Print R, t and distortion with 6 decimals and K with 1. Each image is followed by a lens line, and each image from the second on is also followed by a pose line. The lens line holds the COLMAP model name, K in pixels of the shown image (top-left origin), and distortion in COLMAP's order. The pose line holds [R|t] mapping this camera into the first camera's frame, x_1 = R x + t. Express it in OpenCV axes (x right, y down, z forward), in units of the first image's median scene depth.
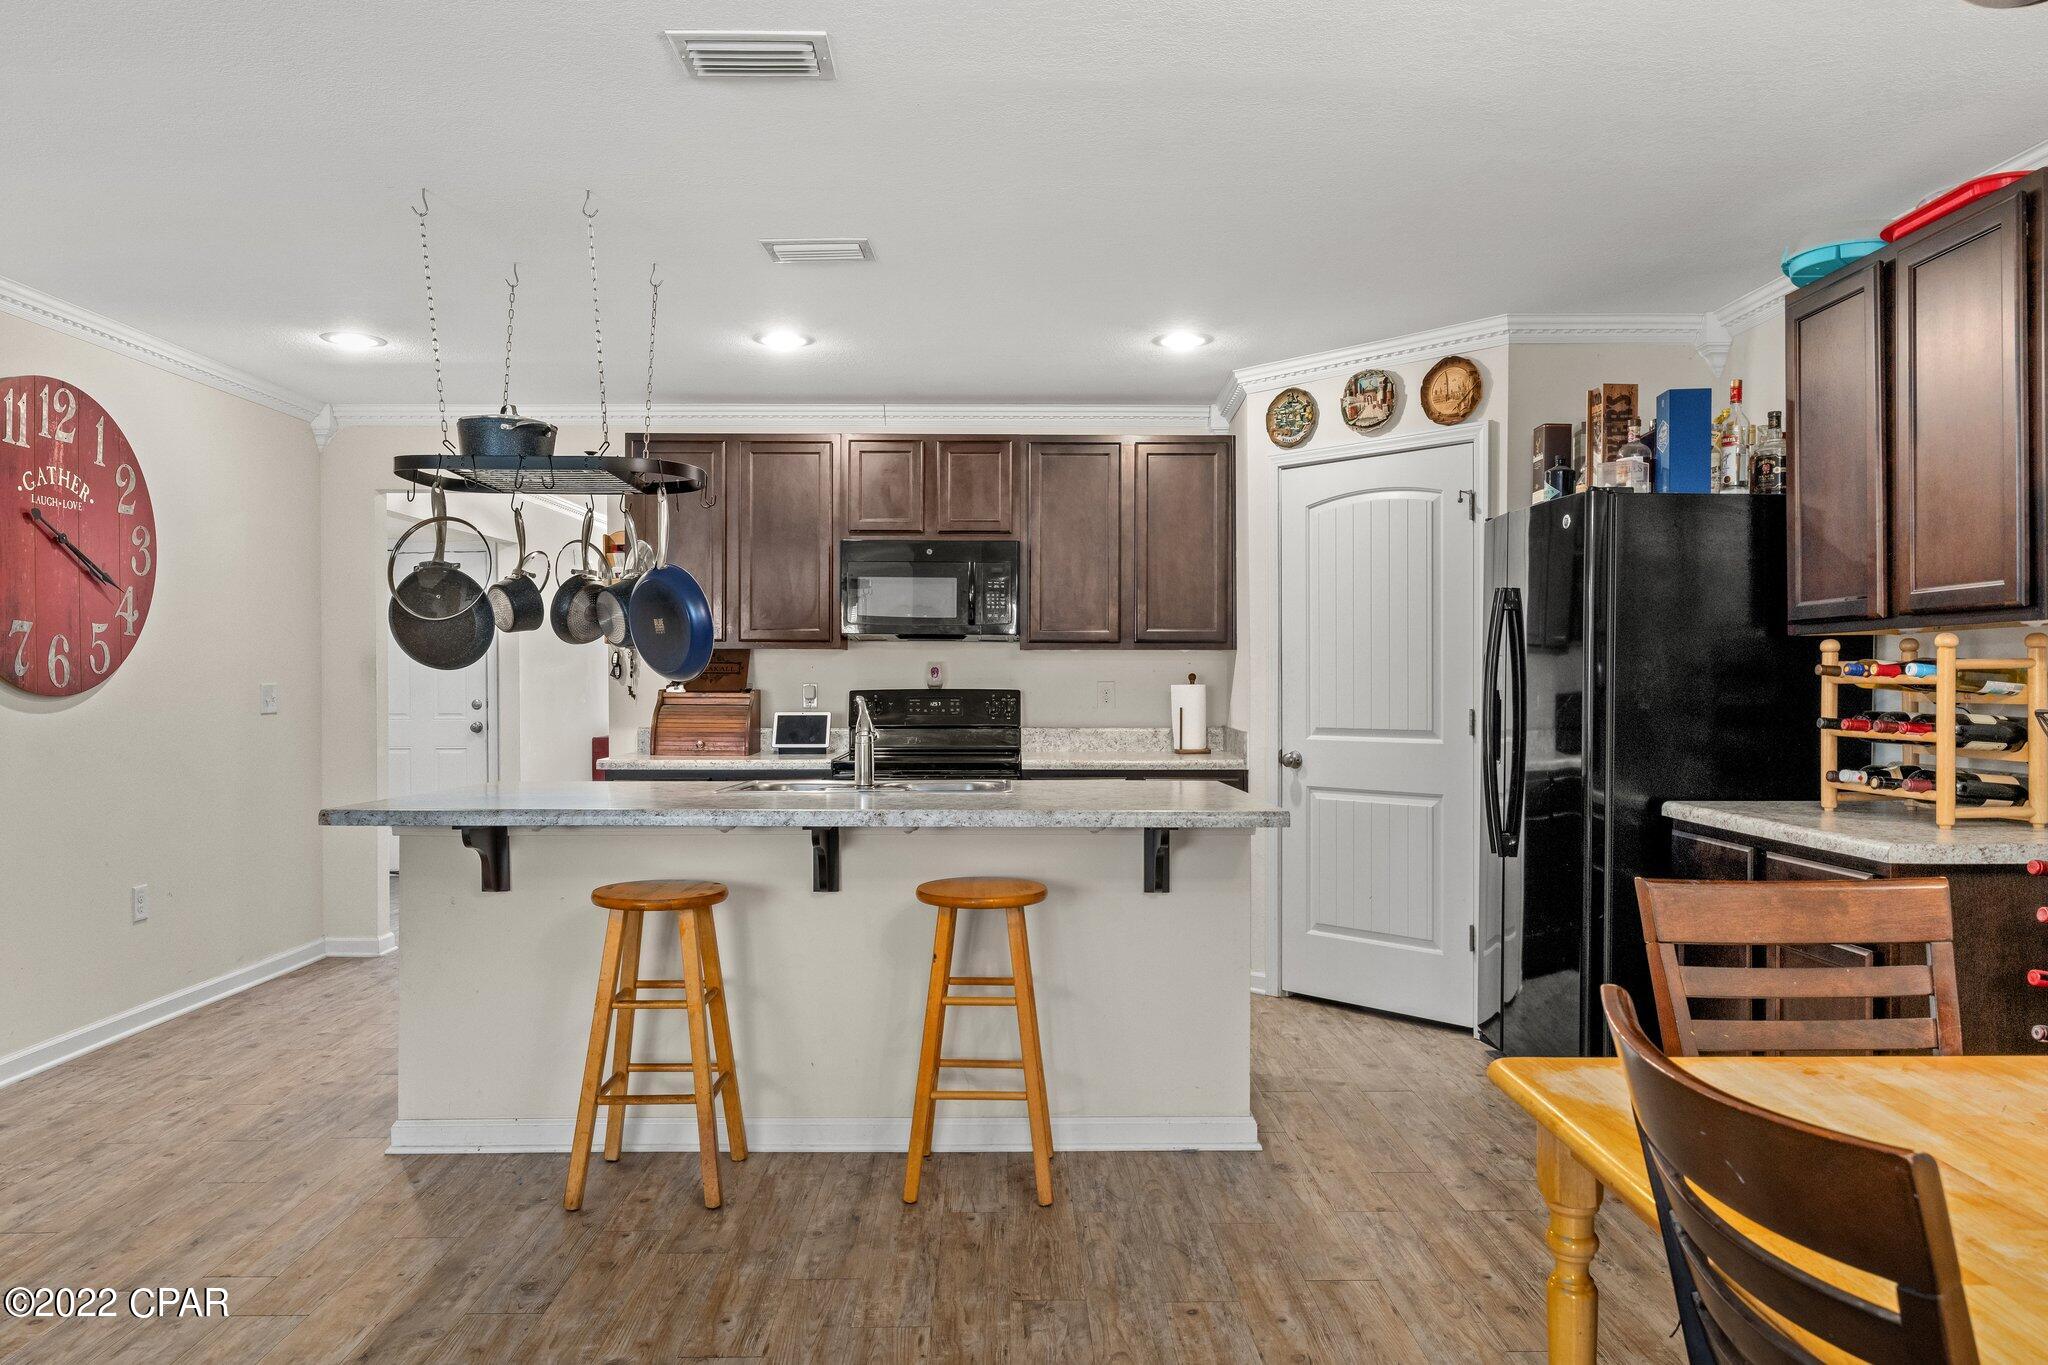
lens RADIAL K [[1374.7, 0, 1021.6], [0, 1374.7, 688.5], [0, 0, 1]] dist [0.003809, 0.001380]
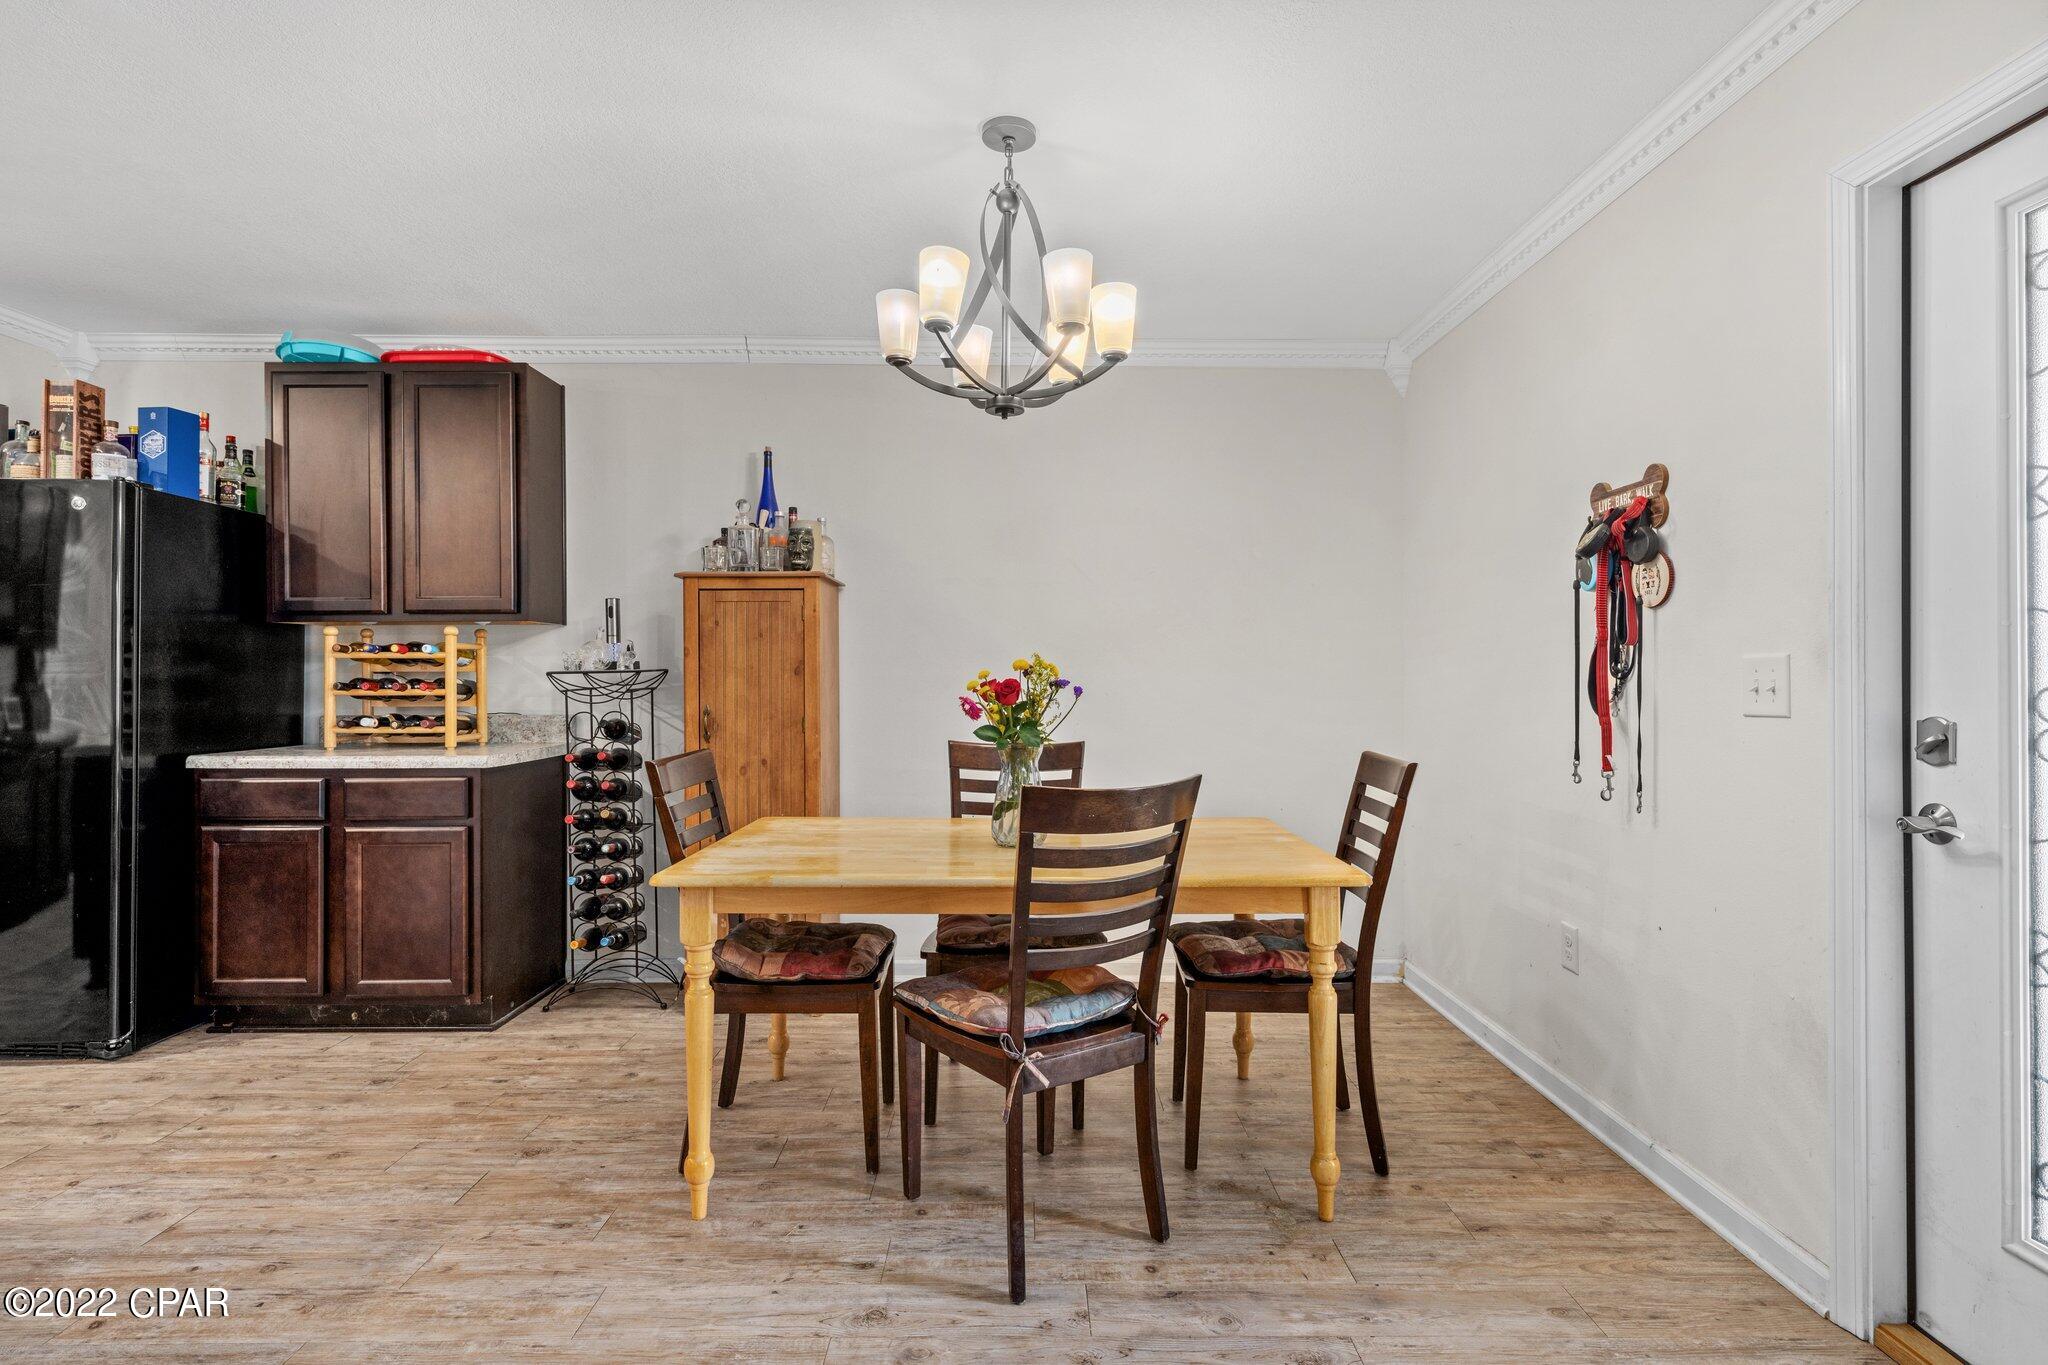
lens RADIAL K [[999.4, 0, 1036.1], [0, 999.4, 675.5], [0, 0, 1]] dist [-0.002839, 0.000932]
pose [[-0.010338, 0.004183, 0.999938, -0.314406], [0.006761, 0.999969, -0.004113, 0.016594], [-0.999924, 0.006718, -0.010366, 0.218579]]
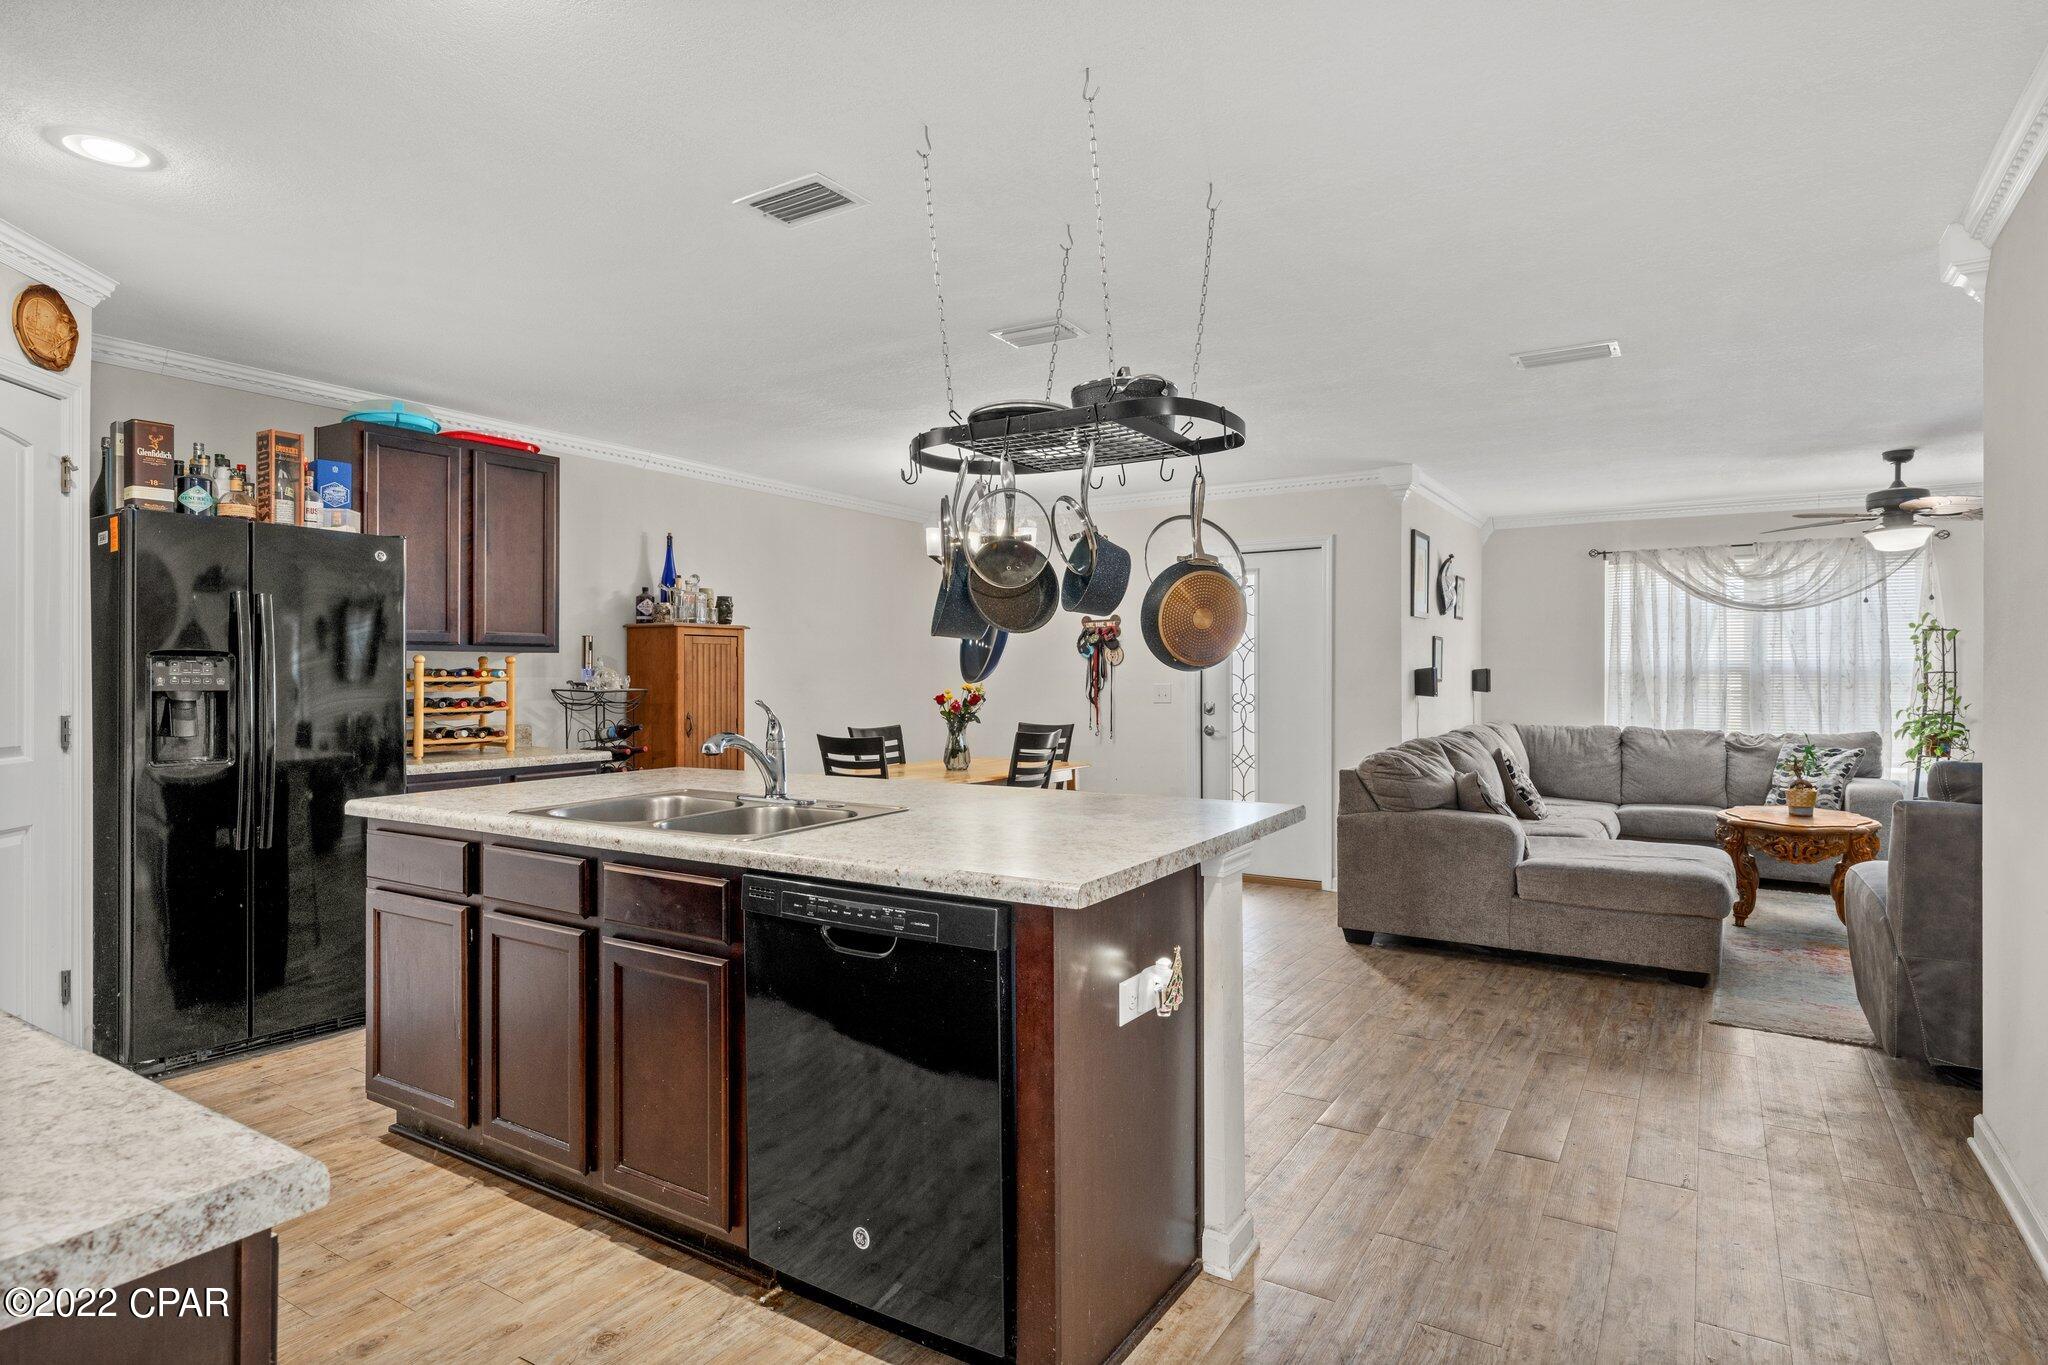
lens RADIAL K [[1089.0, 0, 1037.8], [0, 1089.0, 666.4], [0, 0, 1]] dist [0.003446, 0.000239]
pose [[-0.846510, 0.005506, 0.532345, -0.539874], [0.004084, 0.999984, -0.003849, -0.009916], [-0.532358, -0.001084, -0.846519, 1.253071]]
